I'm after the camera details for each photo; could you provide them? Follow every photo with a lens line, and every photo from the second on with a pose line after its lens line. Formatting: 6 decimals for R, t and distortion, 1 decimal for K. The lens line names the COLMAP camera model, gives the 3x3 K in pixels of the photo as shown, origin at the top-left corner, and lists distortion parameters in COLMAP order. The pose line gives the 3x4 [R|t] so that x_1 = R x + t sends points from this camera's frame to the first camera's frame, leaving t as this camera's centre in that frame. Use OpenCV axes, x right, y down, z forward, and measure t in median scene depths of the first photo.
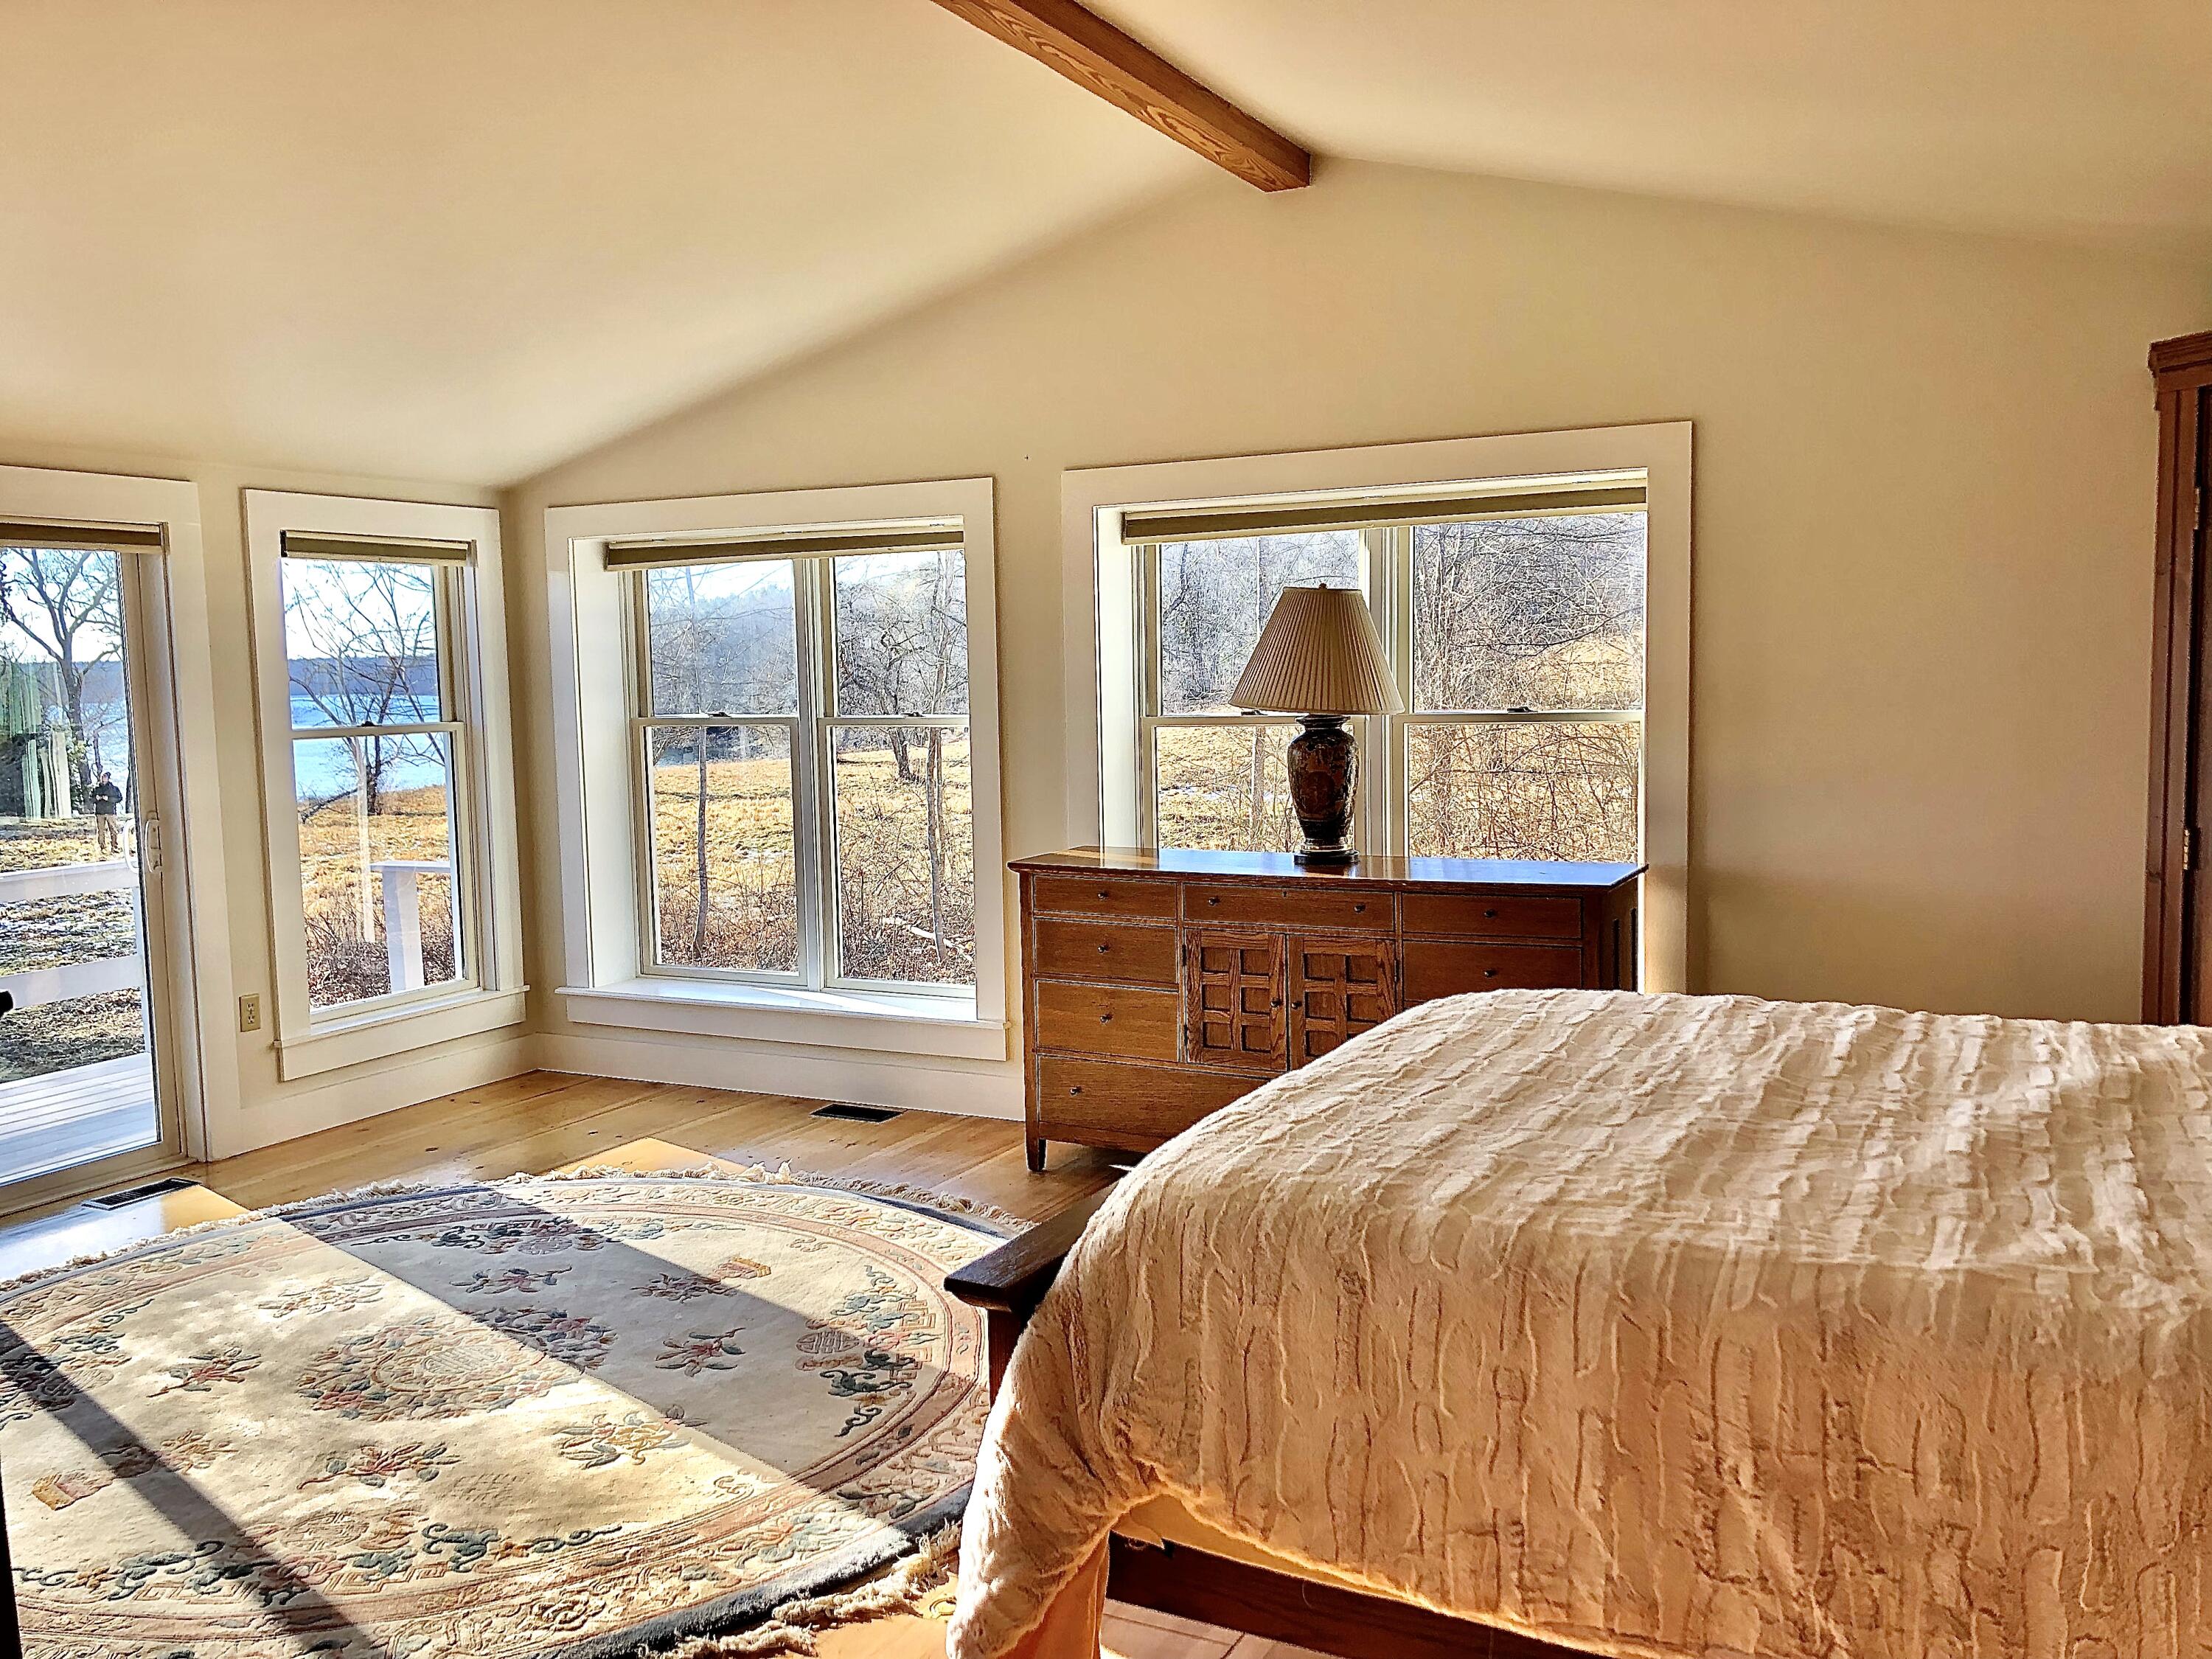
lens RADIAL K [[1822.6, 0, 1106.5], [0, 1822.6, 832.3], [0, 0, 1]] dist [0.049299, -0.001483]
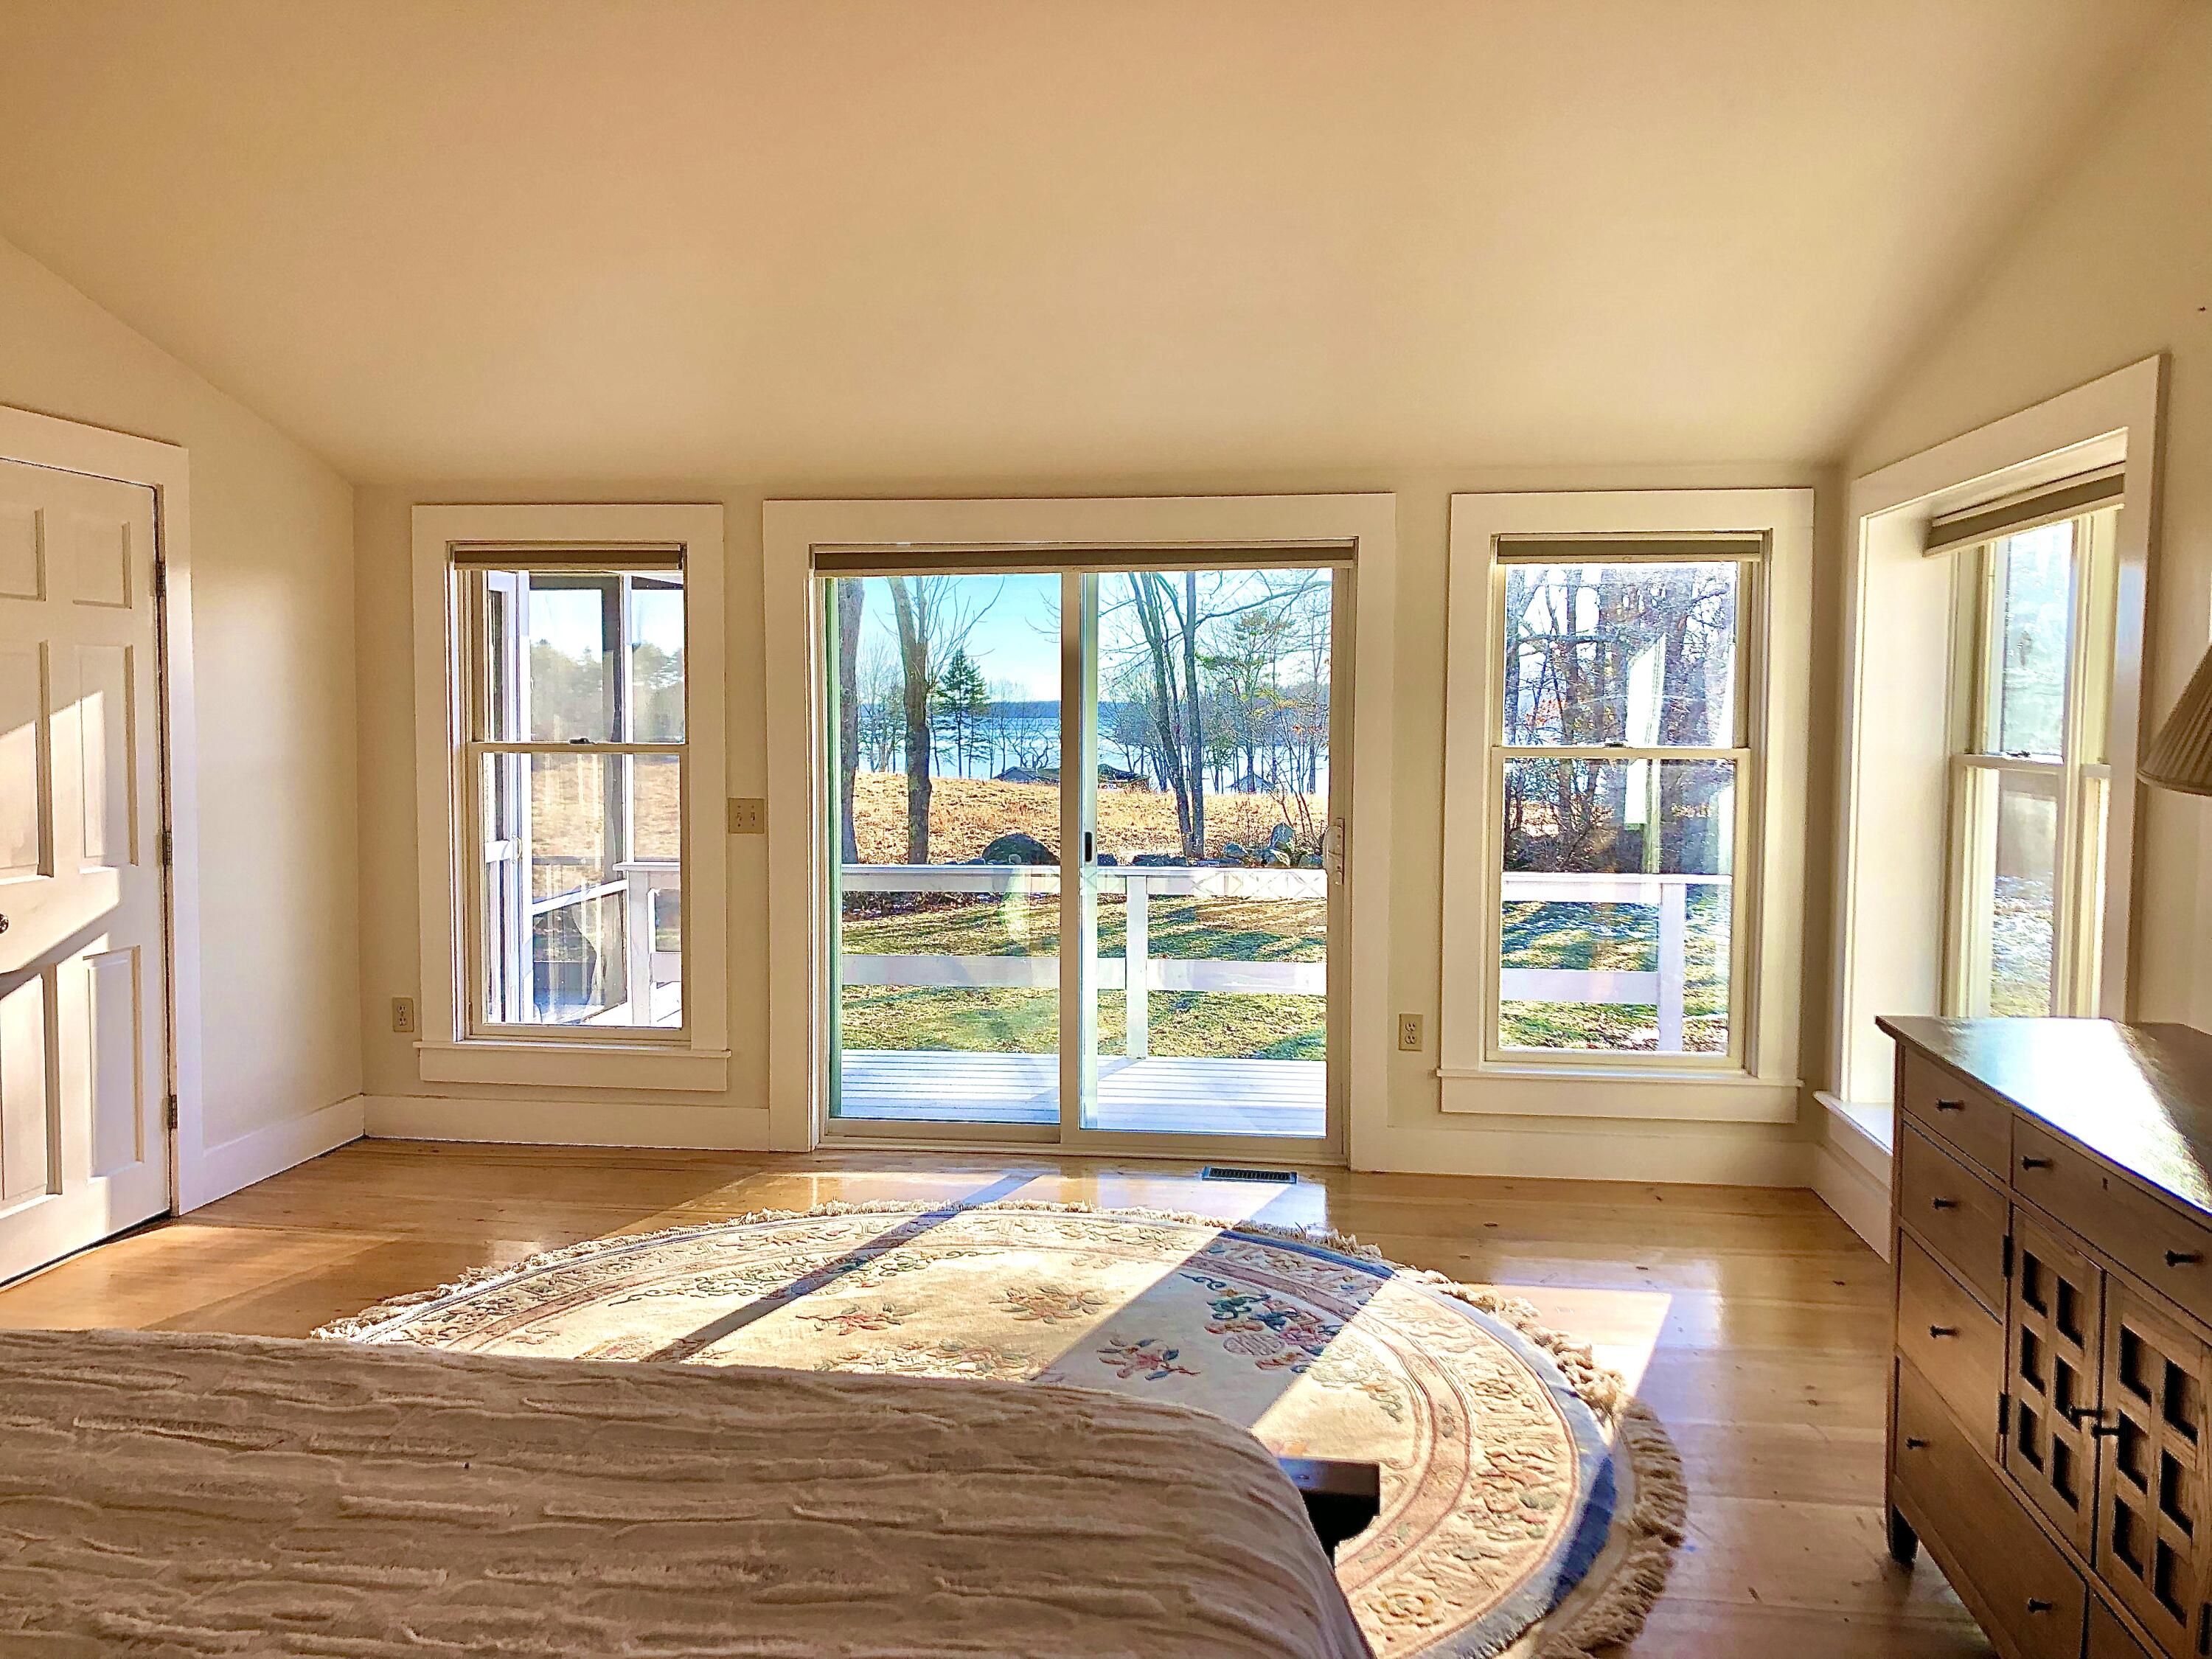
lens RADIAL K [[1822.6, 0, 1110.9], [0, 1822.6, 823.9], [0, 0, 1]] dist [0.049299, -0.001483]
pose [[0.344607, 0.084764, -0.934912, 0.414537], [-0.098869, 0.993653, 0.053647, -0.053304], [0.933526, 0.073947, 0.350800, 0.558347]]
